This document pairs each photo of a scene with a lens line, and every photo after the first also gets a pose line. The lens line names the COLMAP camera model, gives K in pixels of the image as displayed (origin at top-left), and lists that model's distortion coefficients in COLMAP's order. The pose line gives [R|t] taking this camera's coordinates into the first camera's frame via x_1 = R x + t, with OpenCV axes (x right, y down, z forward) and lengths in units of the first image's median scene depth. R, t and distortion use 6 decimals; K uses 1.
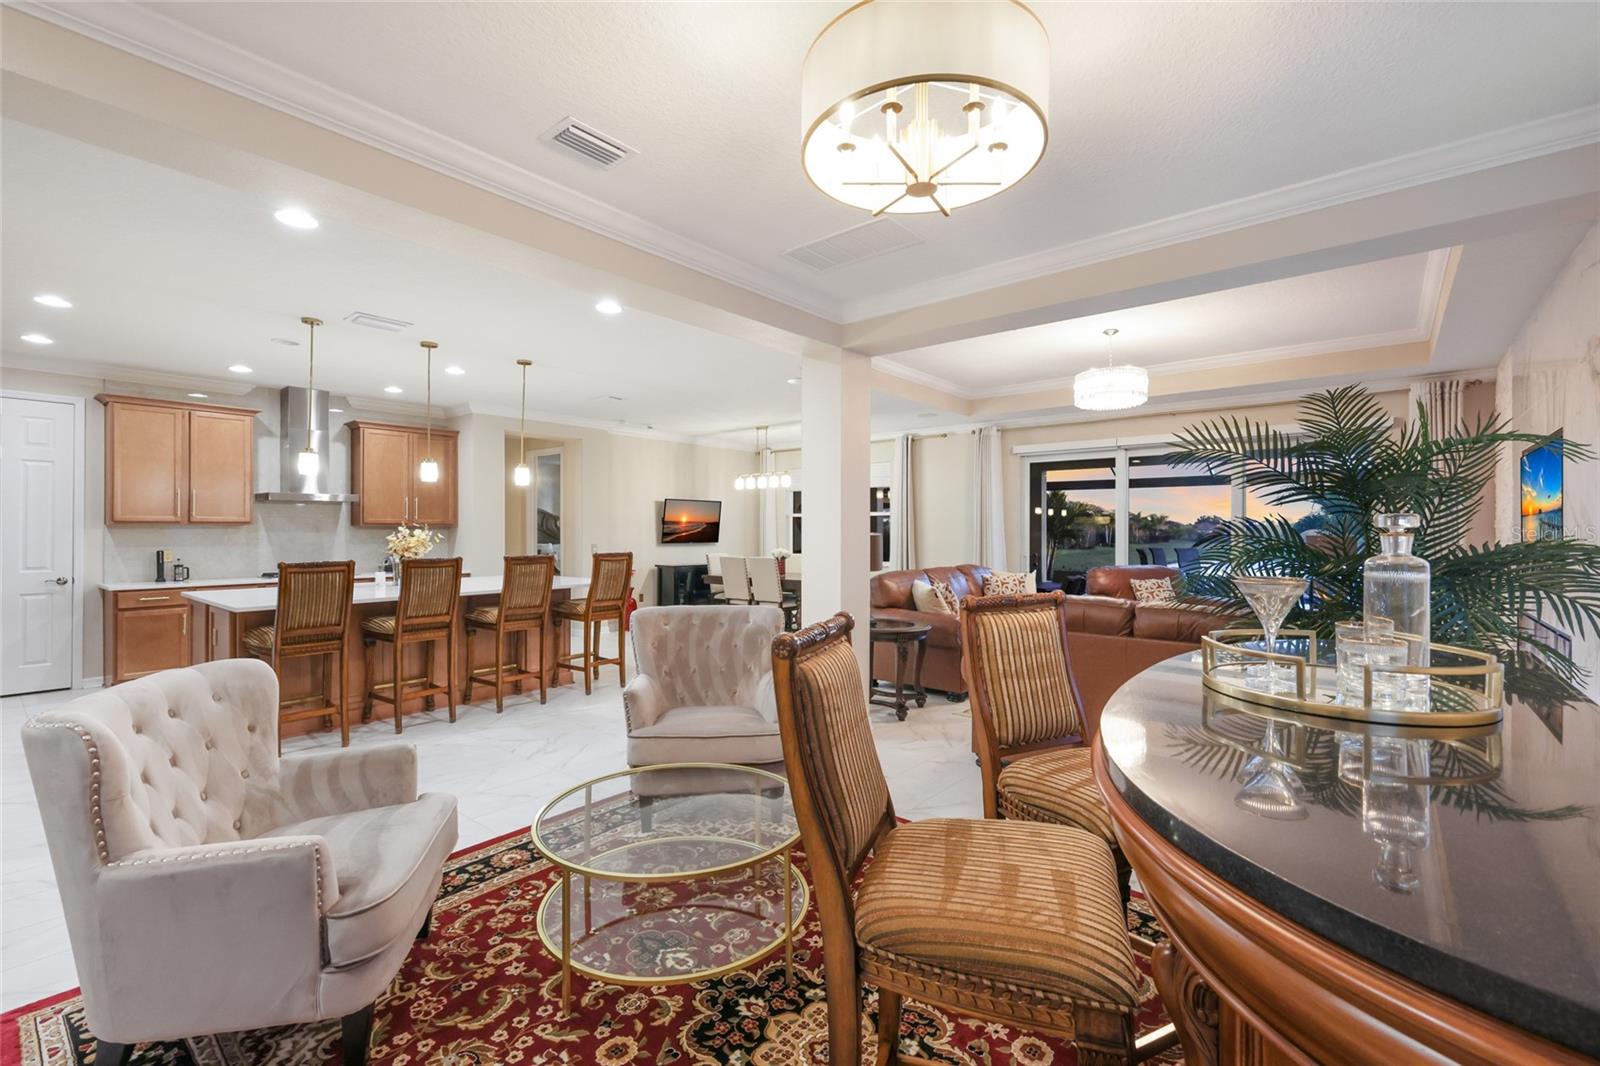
lens RADIAL K [[702.4, 0, 806.9], [0, 702.4, 531.2], [0, 0, 1]] dist [0.002194, 0.000863]
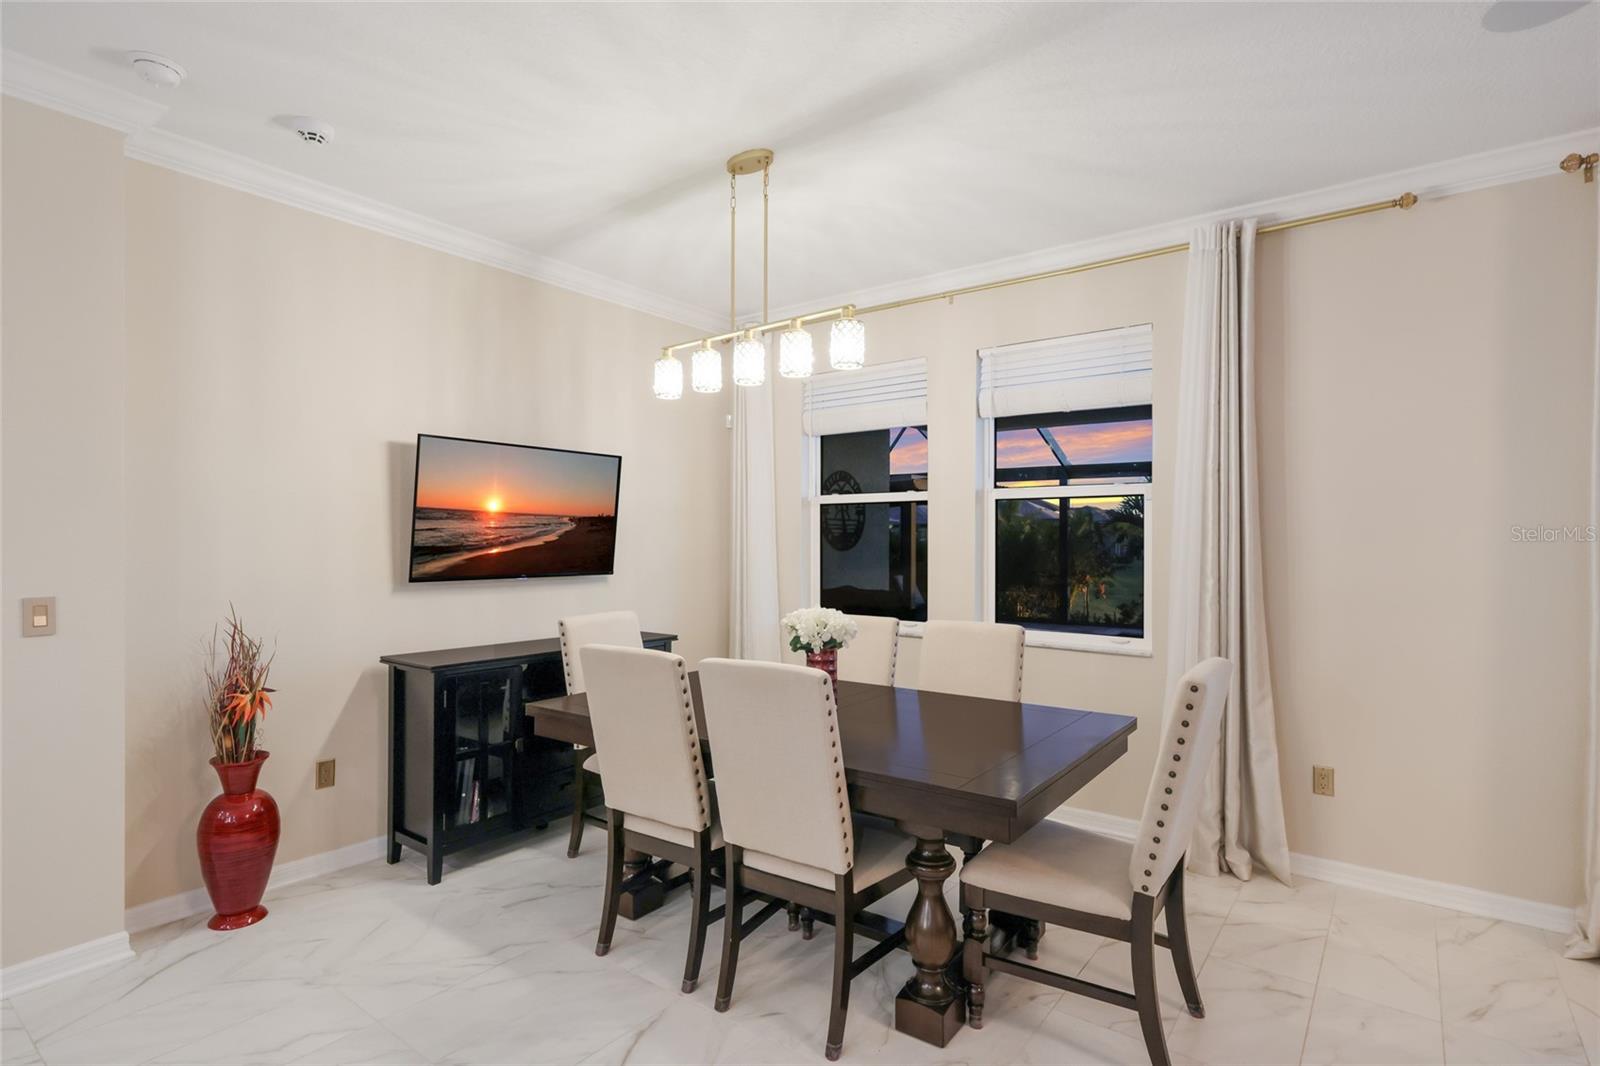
lens RADIAL K [[814.9, 0, 803.6], [0, 814.9, 536.9], [0, 0, 1]] dist [0.000252, 0.000041]
pose [[0.999347, 0.003116, 0.035989, -0.051009], [-0.003079, 0.999995, -0.001085, -0.002547], [-0.035992, 0.000973, 0.999352, 0.642832]]
